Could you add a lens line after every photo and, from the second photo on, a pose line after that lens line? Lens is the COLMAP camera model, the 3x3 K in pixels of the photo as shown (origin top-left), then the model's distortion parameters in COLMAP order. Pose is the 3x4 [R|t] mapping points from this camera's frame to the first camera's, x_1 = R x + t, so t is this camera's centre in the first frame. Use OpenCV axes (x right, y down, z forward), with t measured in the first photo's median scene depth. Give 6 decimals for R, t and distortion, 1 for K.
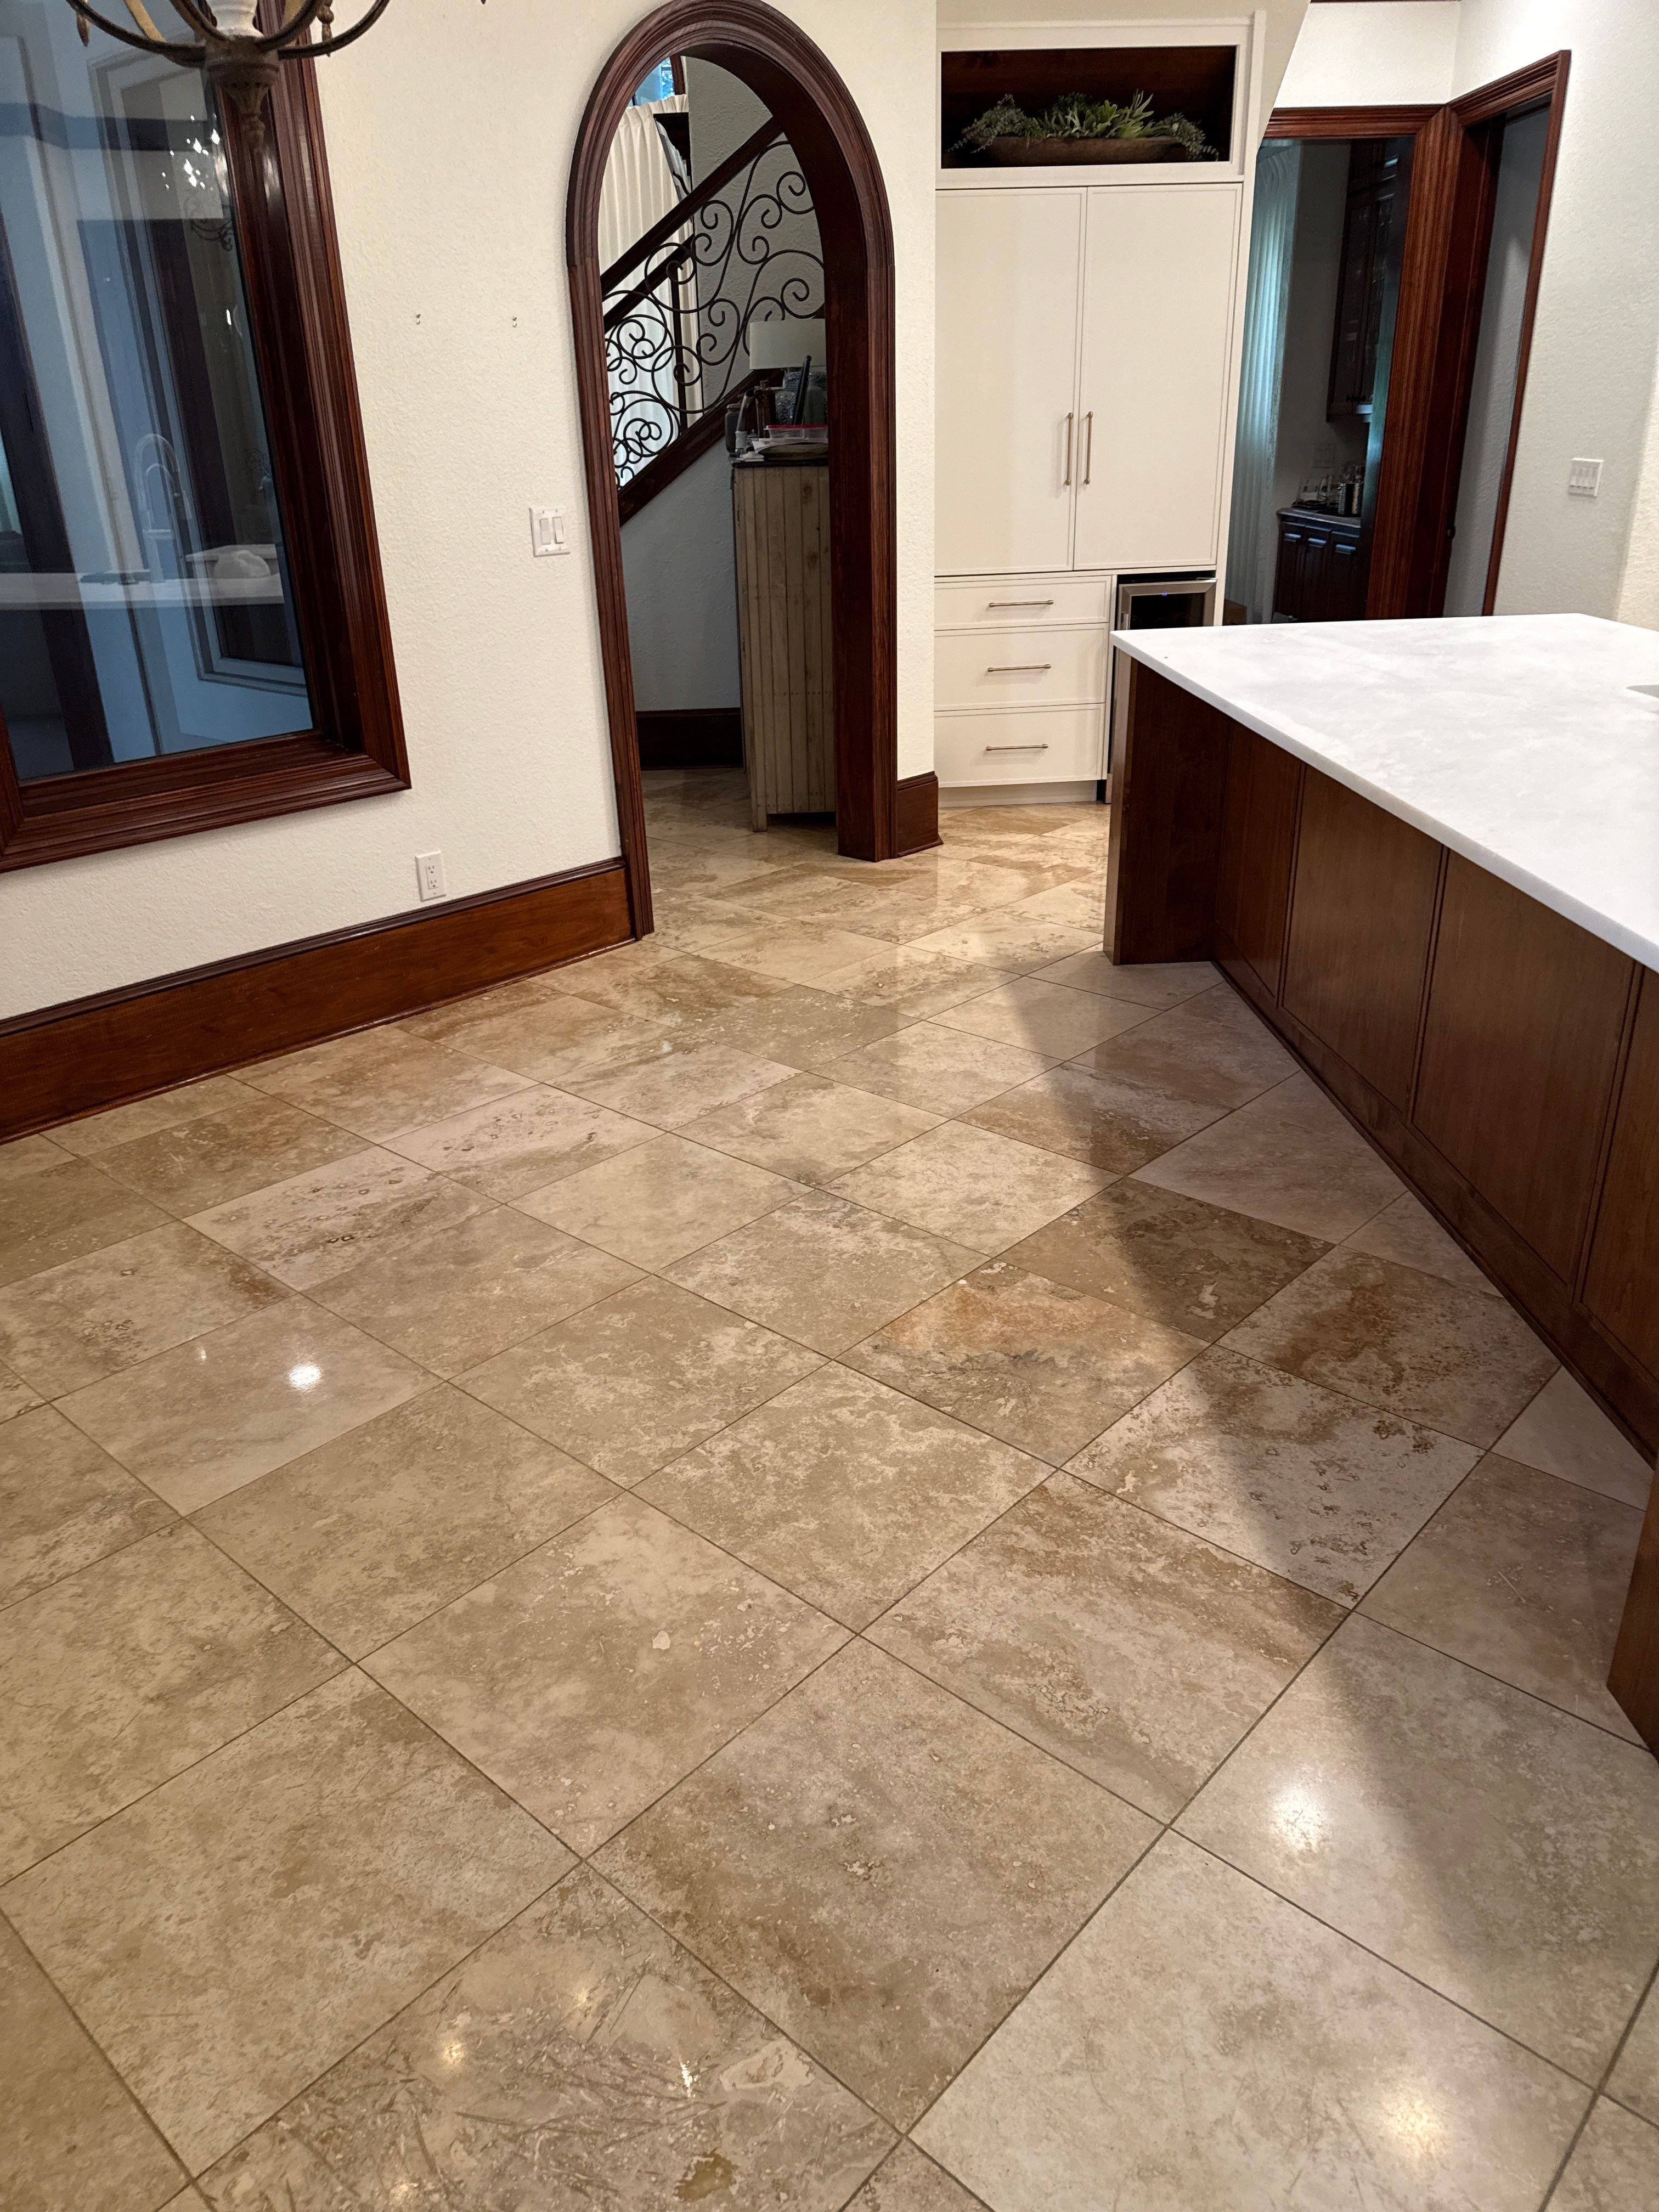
lens RADIAL K [[1557.0, 0, 820.1], [0, 1557.0, 1116.6], [0, 0, 1]] dist [0.029457, -0.038138]
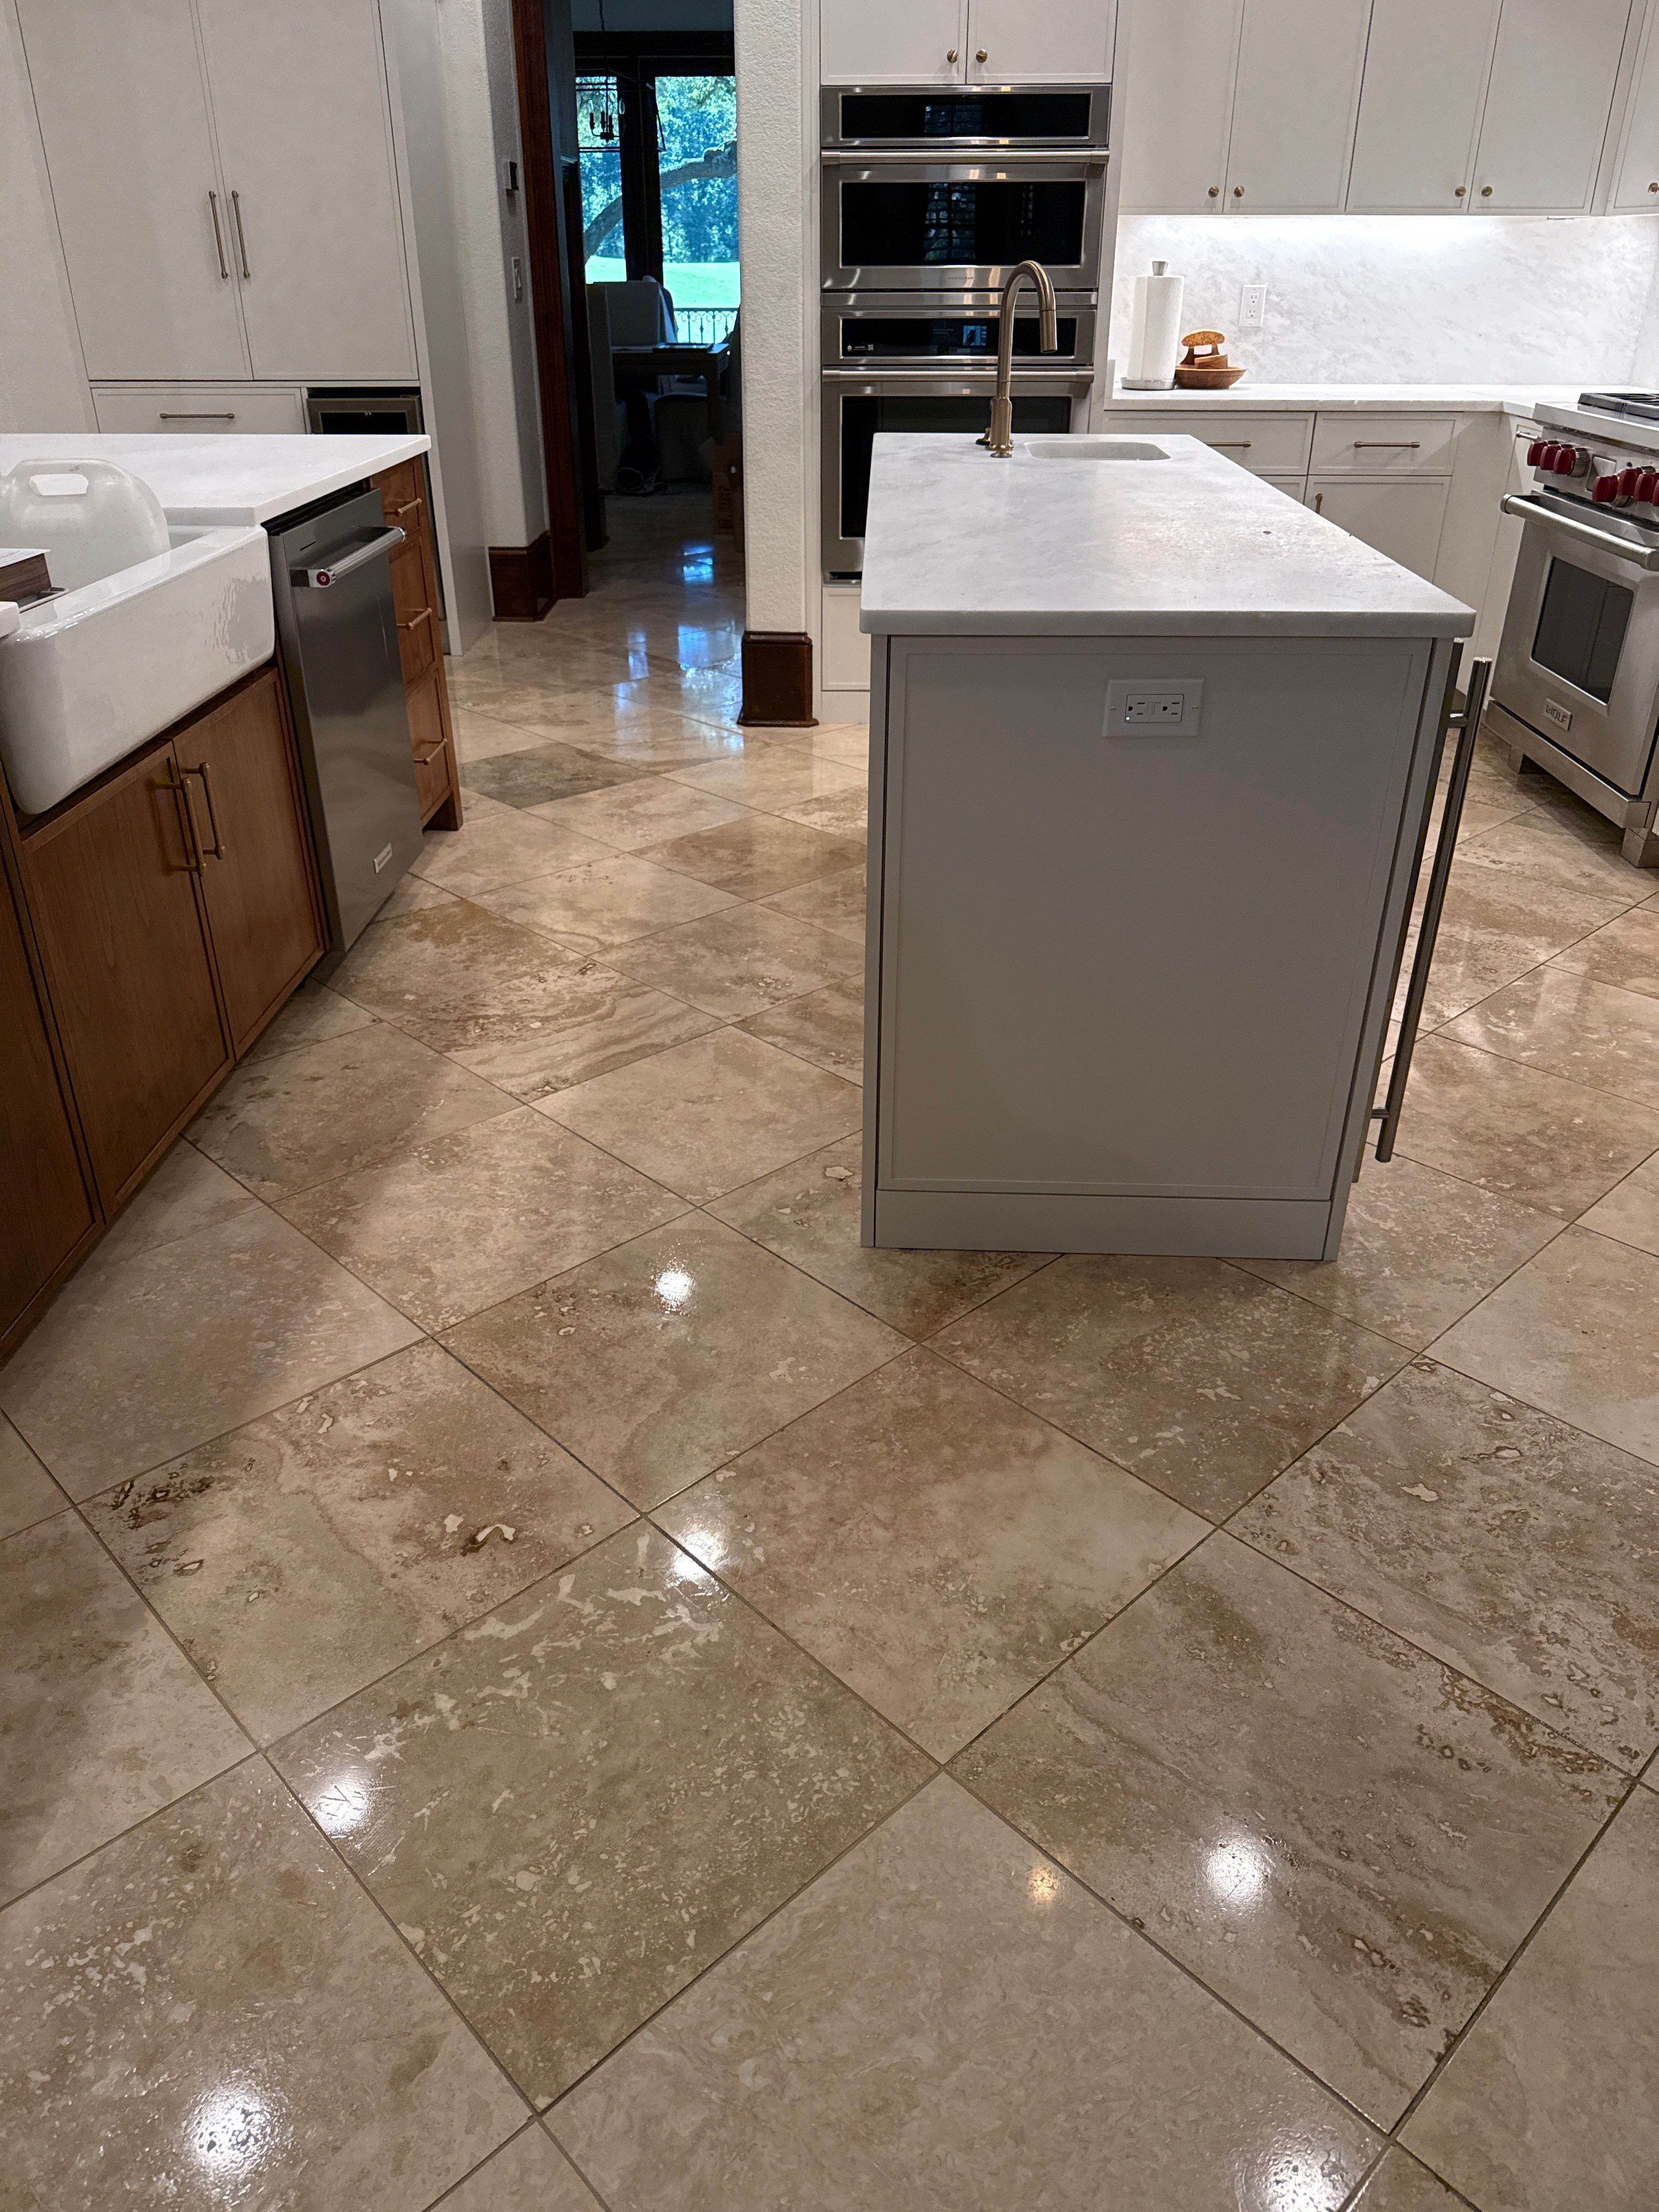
lens RADIAL K [[1557.0, 0, 829.4], [0, 1557.0, 1084.2], [0, 0, 1]] dist [0.029457, -0.038138]
pose [[0.997006, 0.057975, -0.051158, 0.945068], [-0.054347, 0.996089, 0.069665, -0.064578], [0.054996, -0.066676, 0.996258, 0.212835]]
